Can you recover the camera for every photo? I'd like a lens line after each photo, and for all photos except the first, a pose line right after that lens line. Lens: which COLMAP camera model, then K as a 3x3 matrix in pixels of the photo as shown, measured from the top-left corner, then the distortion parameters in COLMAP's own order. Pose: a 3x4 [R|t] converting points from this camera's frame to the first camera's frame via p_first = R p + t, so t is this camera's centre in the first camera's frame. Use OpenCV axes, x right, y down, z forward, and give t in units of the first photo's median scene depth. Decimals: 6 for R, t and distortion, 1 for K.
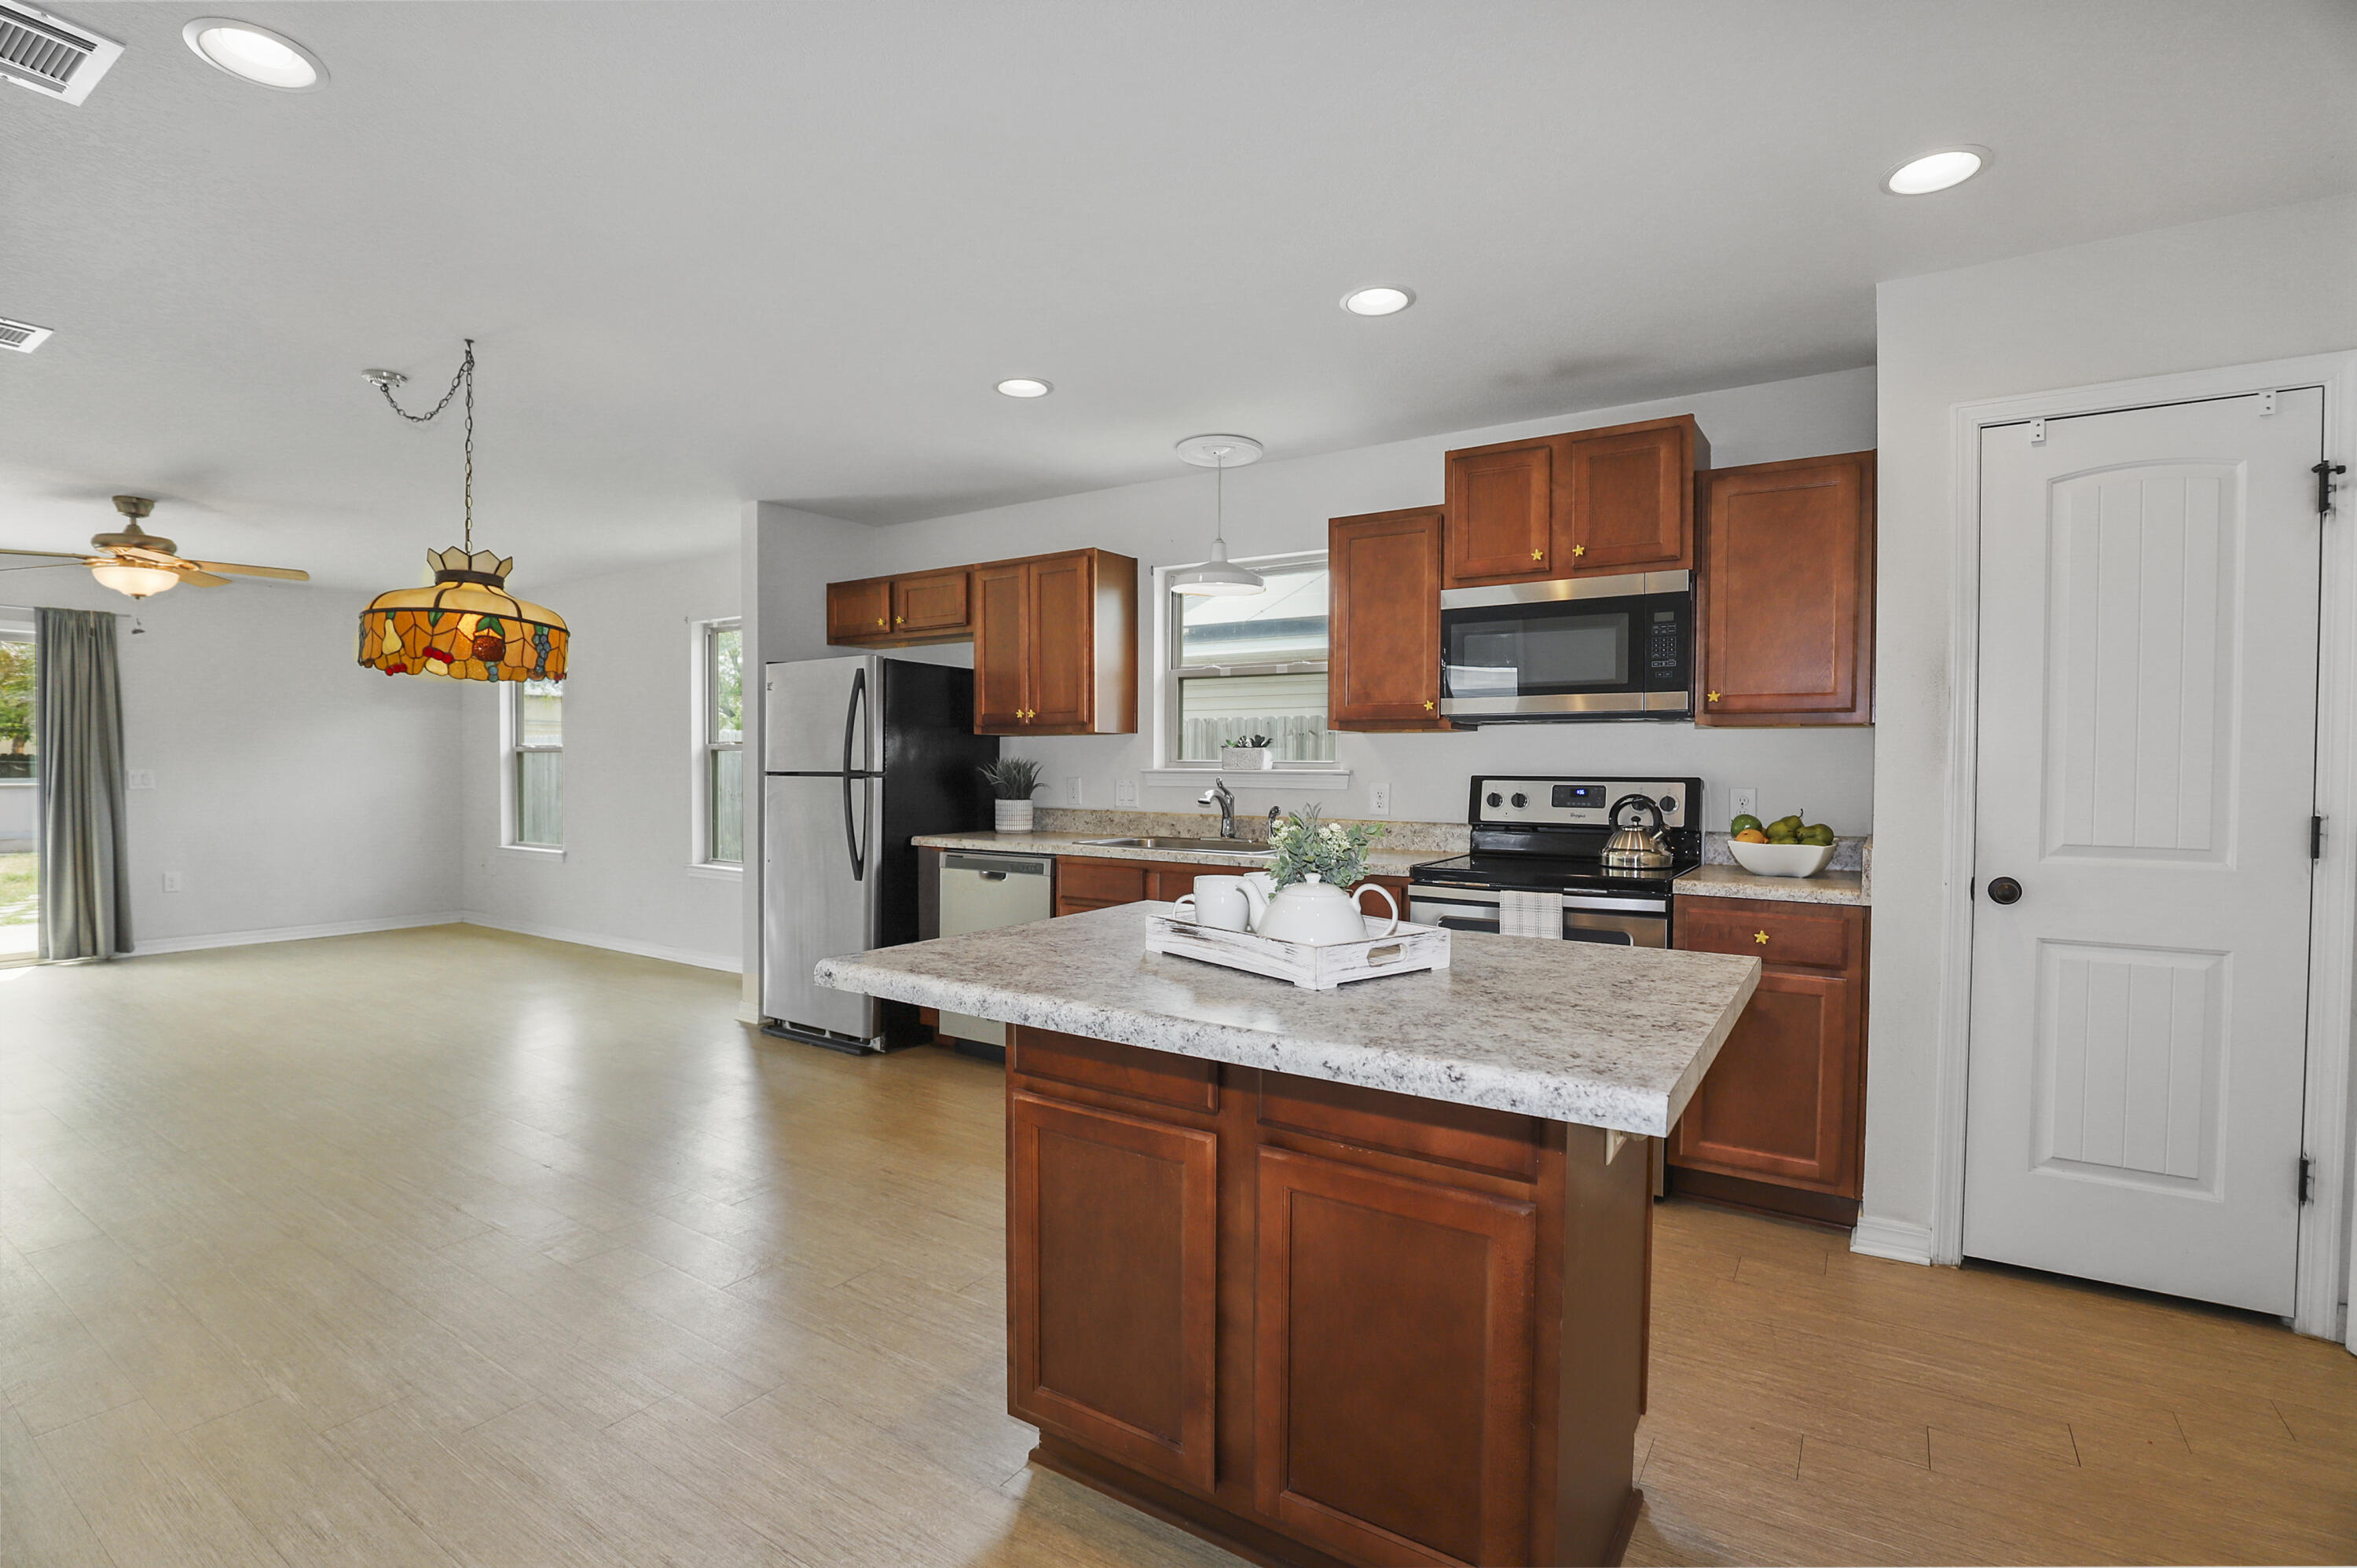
lens RADIAL K [[1086.8, 0, 1178.5], [0, 1086.8, 784.0], [0, 0, 1]] dist [-0.029301, 0.007116]
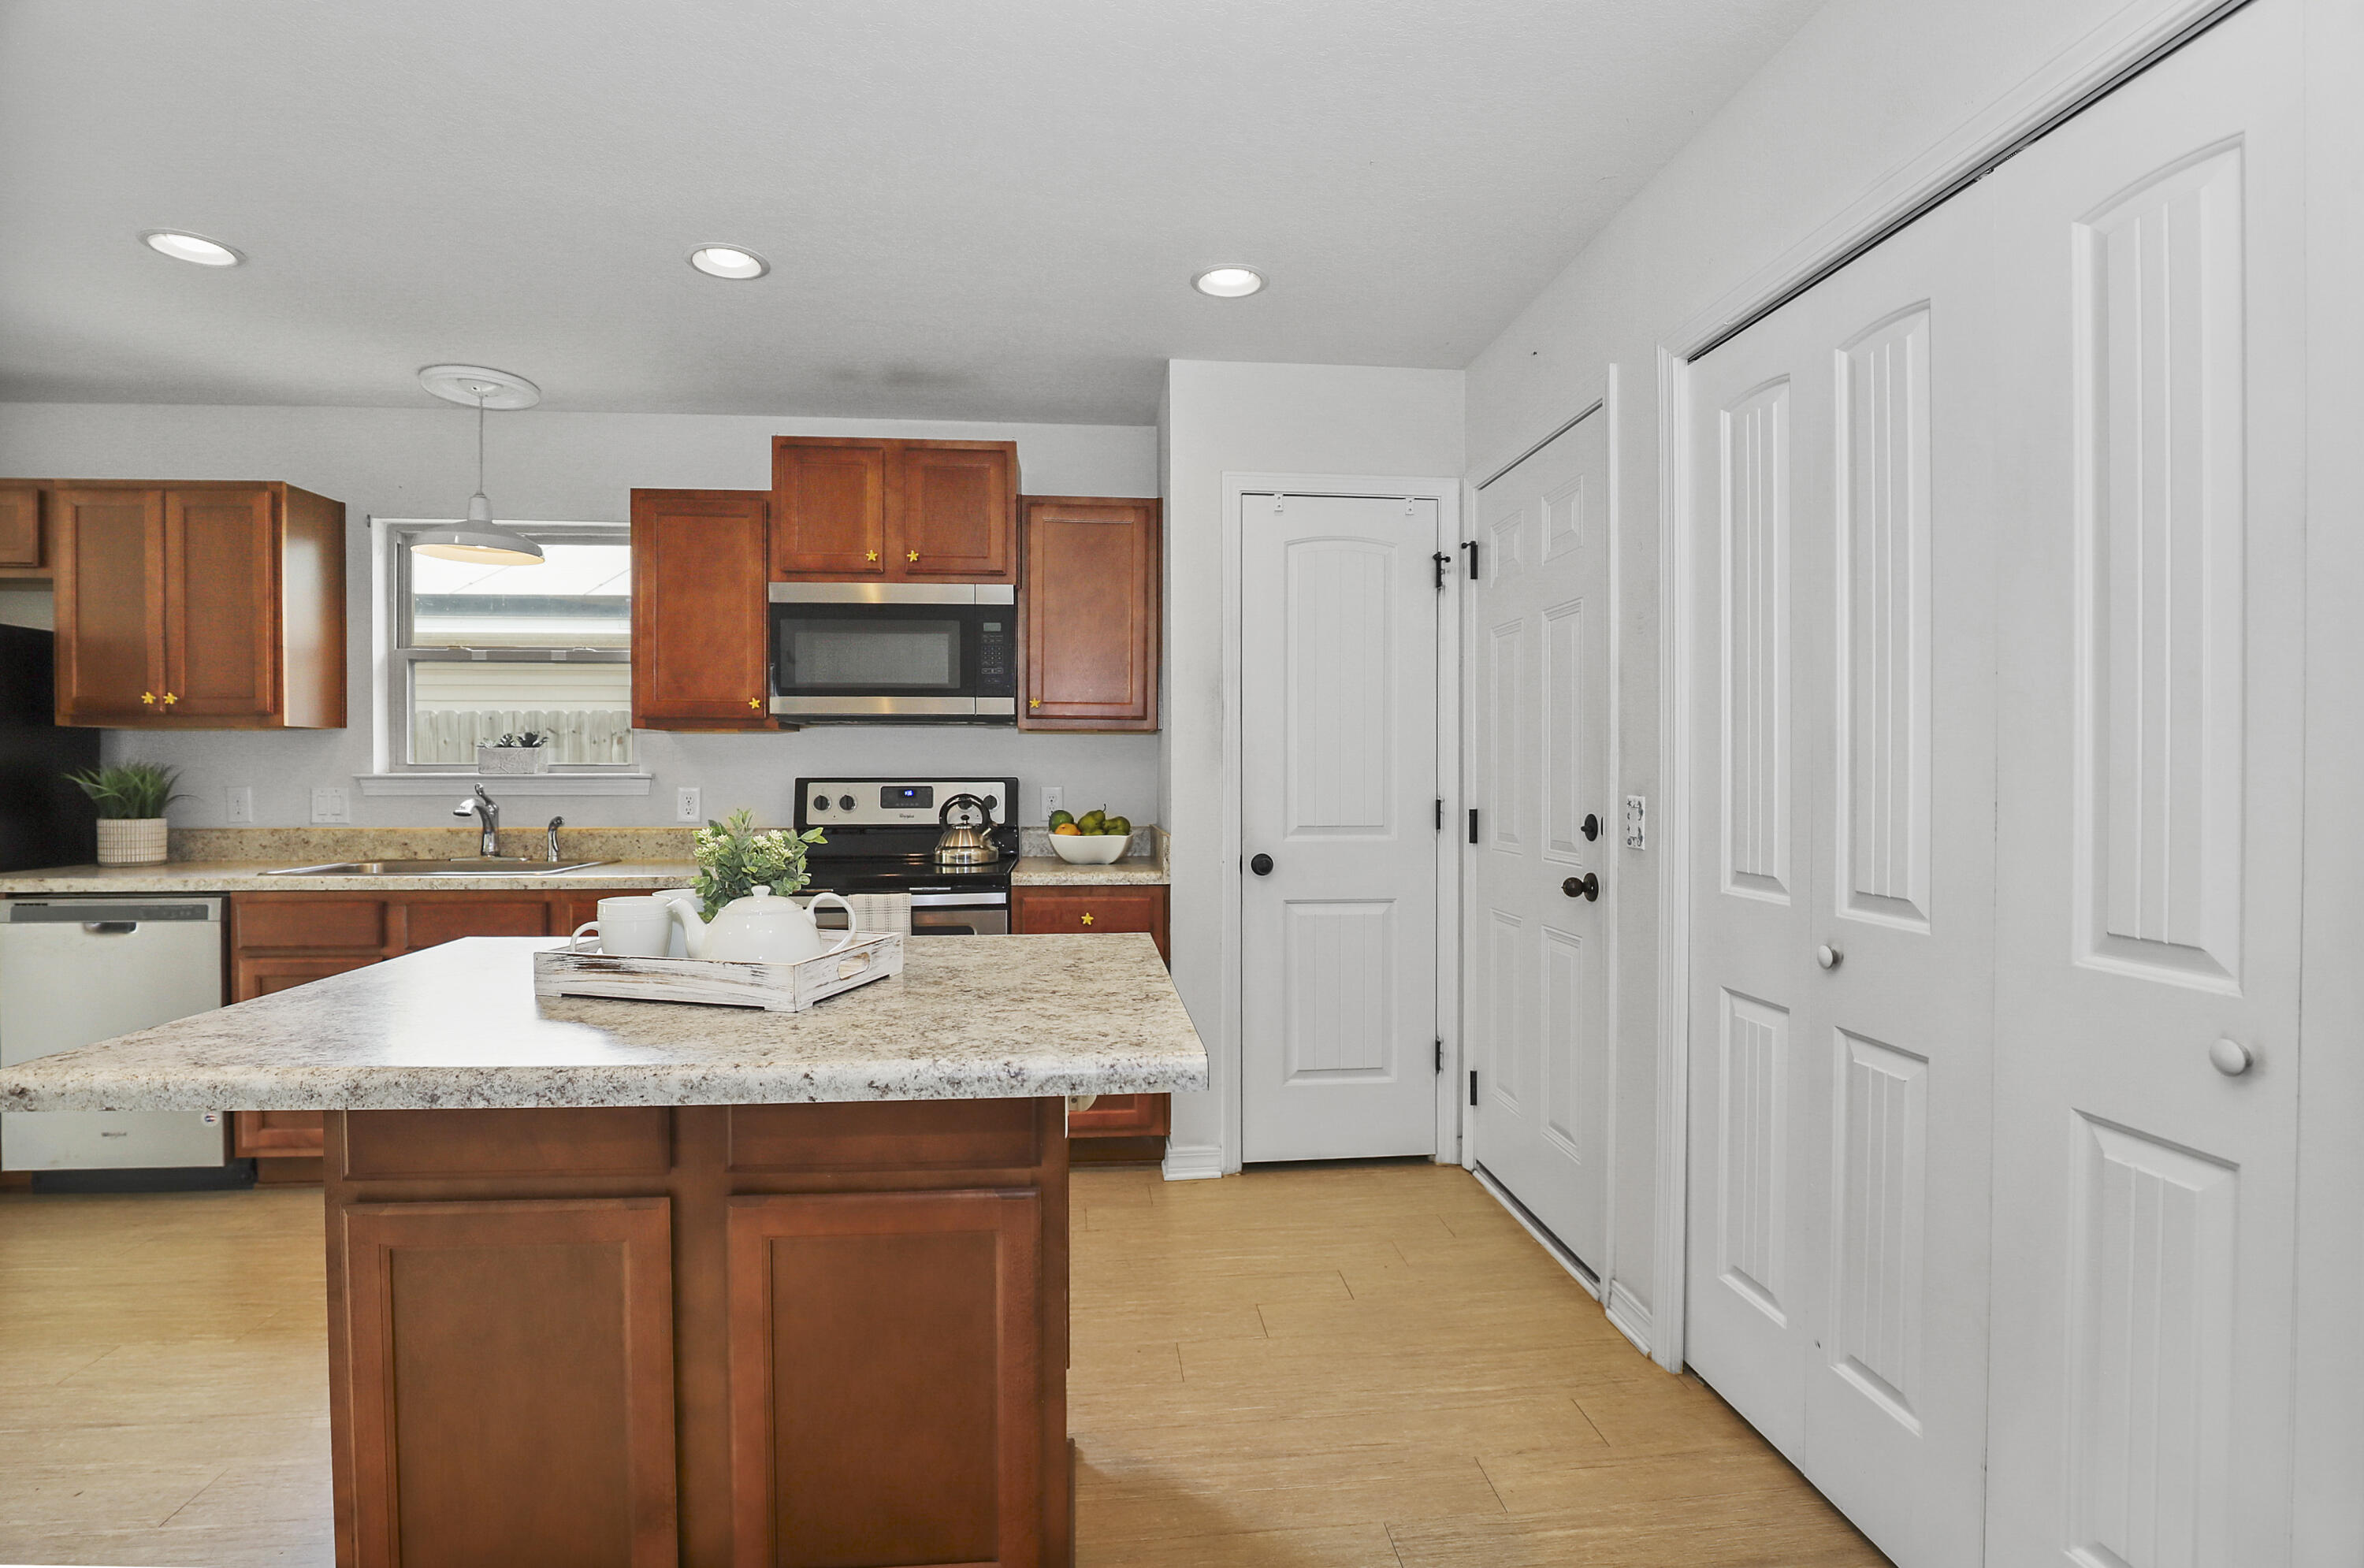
lens RADIAL K [[1112.8, 0, 1178.6], [0, 1112.8, 771.4], [0, 0, 1]] dist [-0.021507, 0.000603]
pose [[0.784871, -0.006969, 0.619621, -0.080449], [0.015317, 0.999849, -0.008156, -0.000314], [-0.619470, 0.015892, 0.784859, 0.024553]]
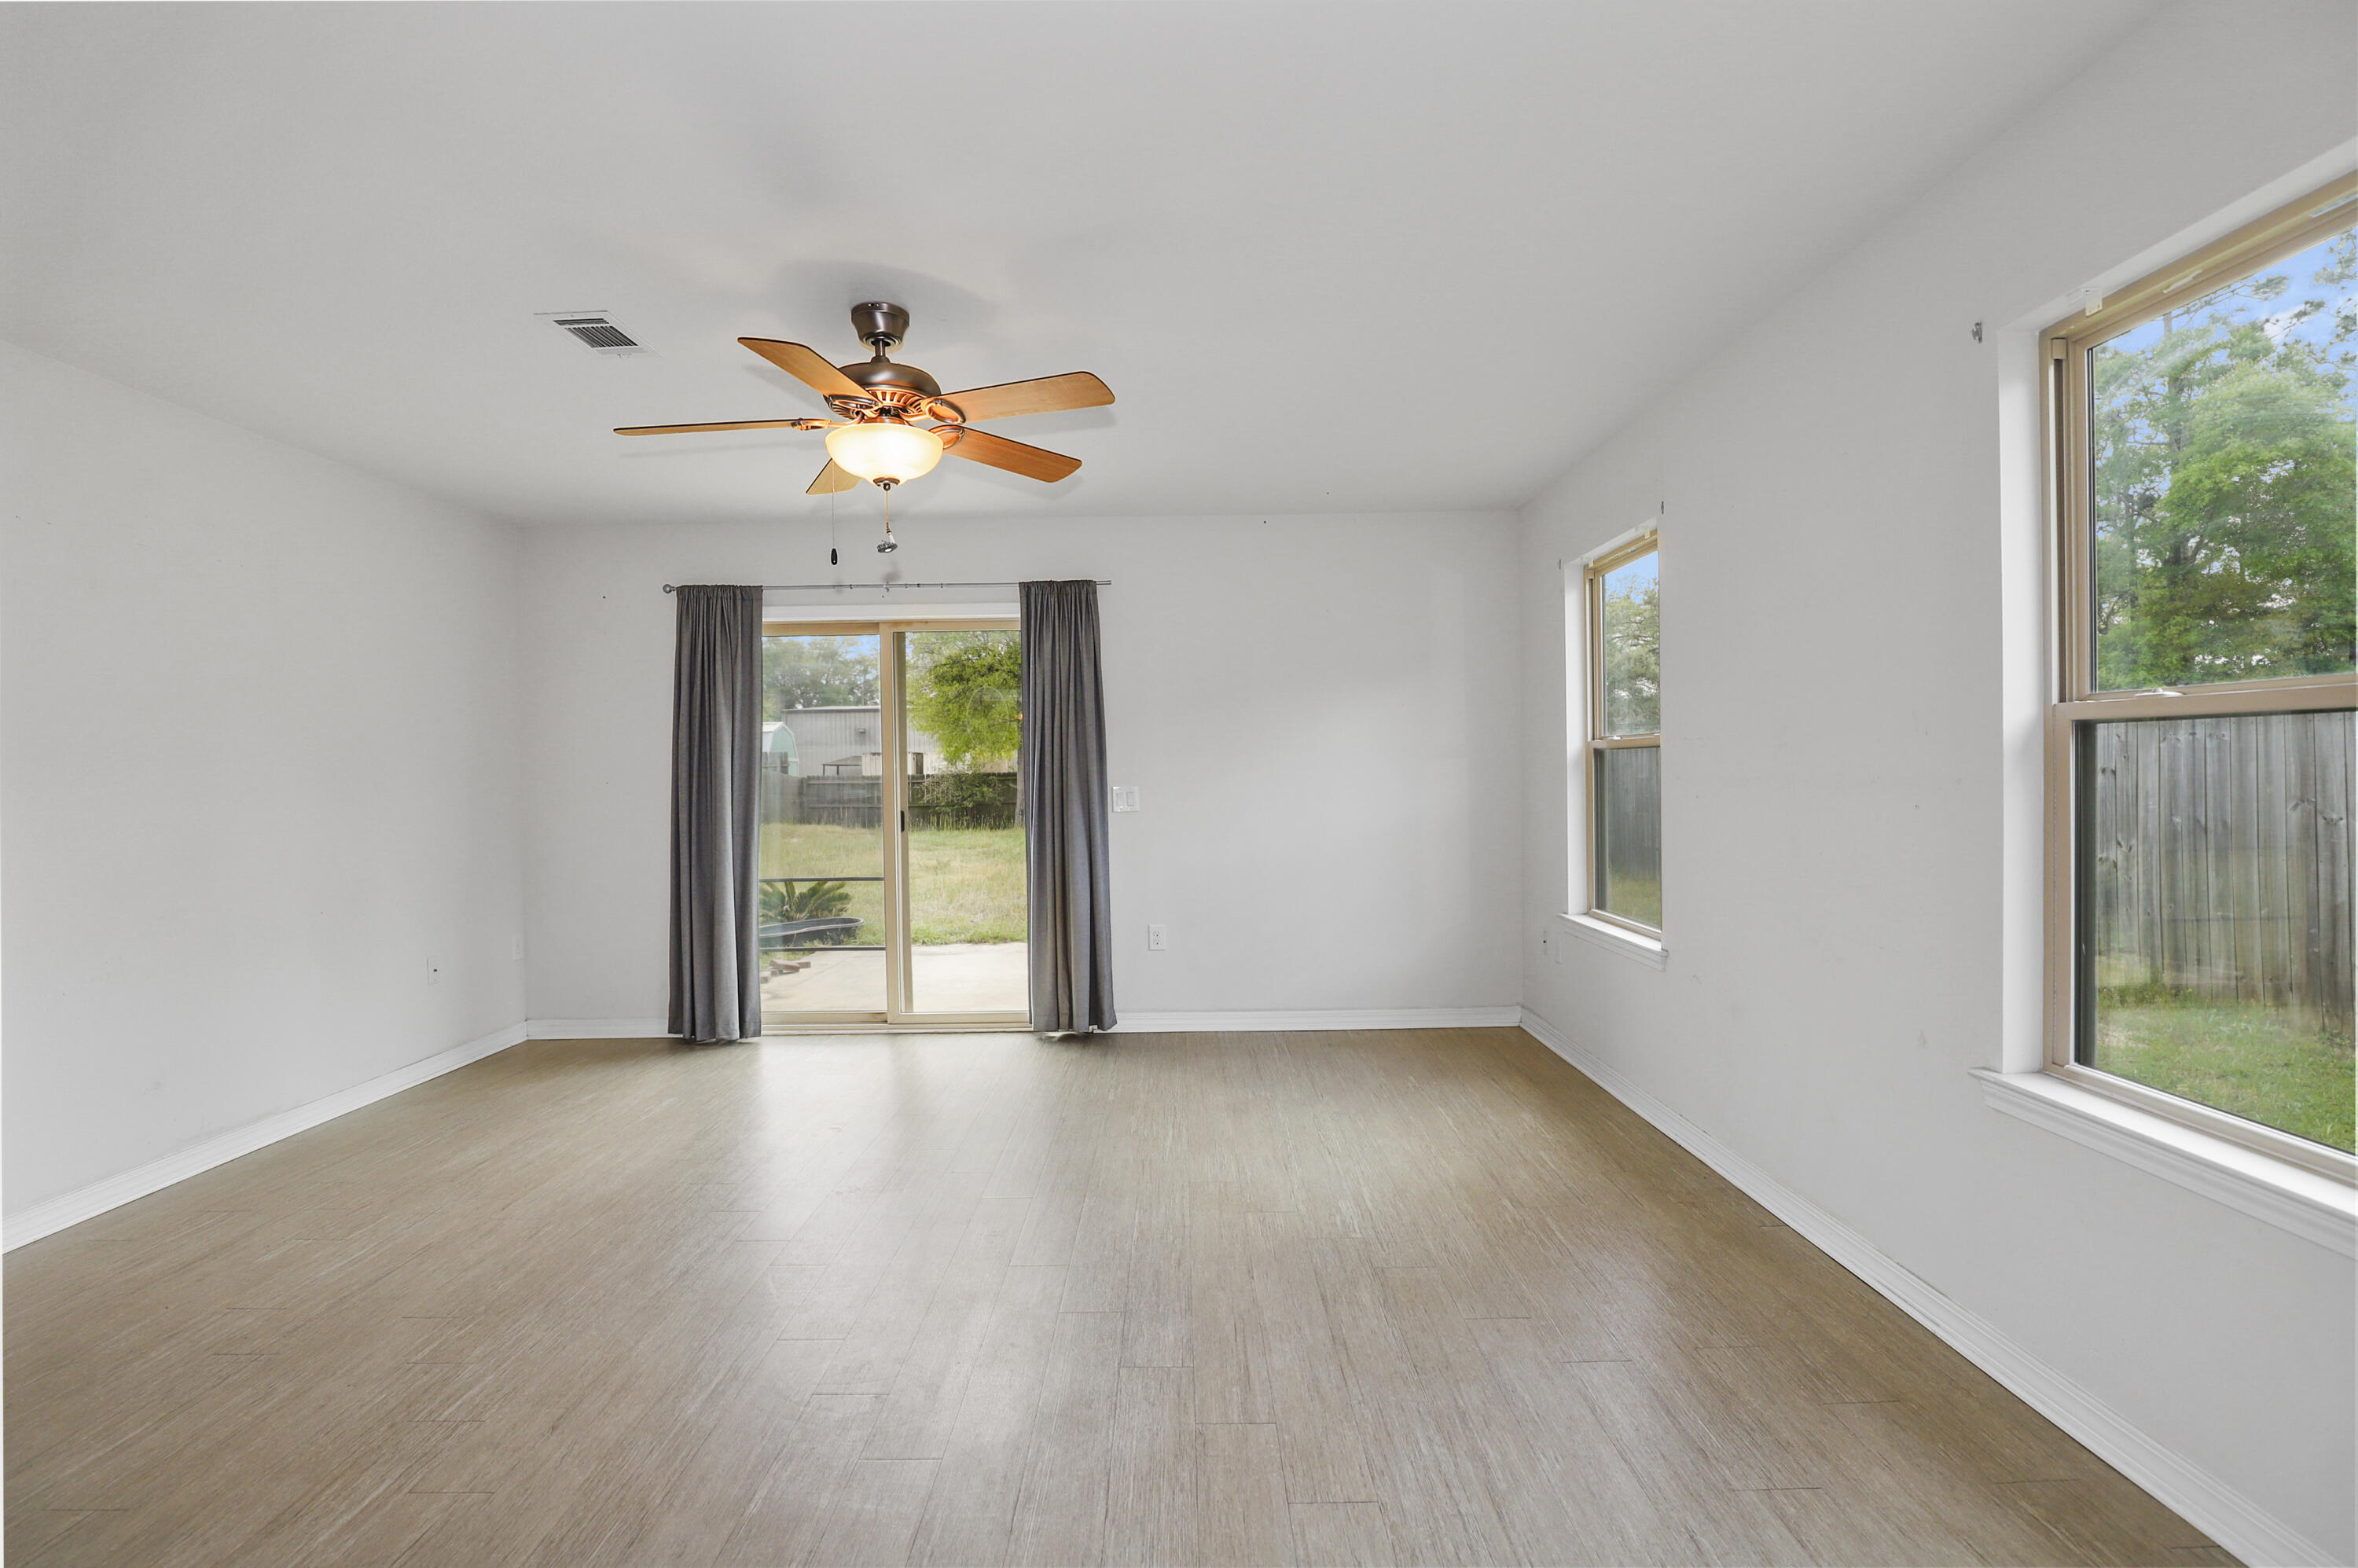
lens RADIAL K [[1087.3, 0, 1179.0], [0, 1087.3, 784.0], [0, 0, 1]] dist [-0.029301, 0.007116]
pose [[0.549728, -0.003545, -0.835336, -0.548263], [0.001828, 0.999994, -0.003040, -0.021454], [0.835342, 0.000144, 0.549731, 1.063381]]
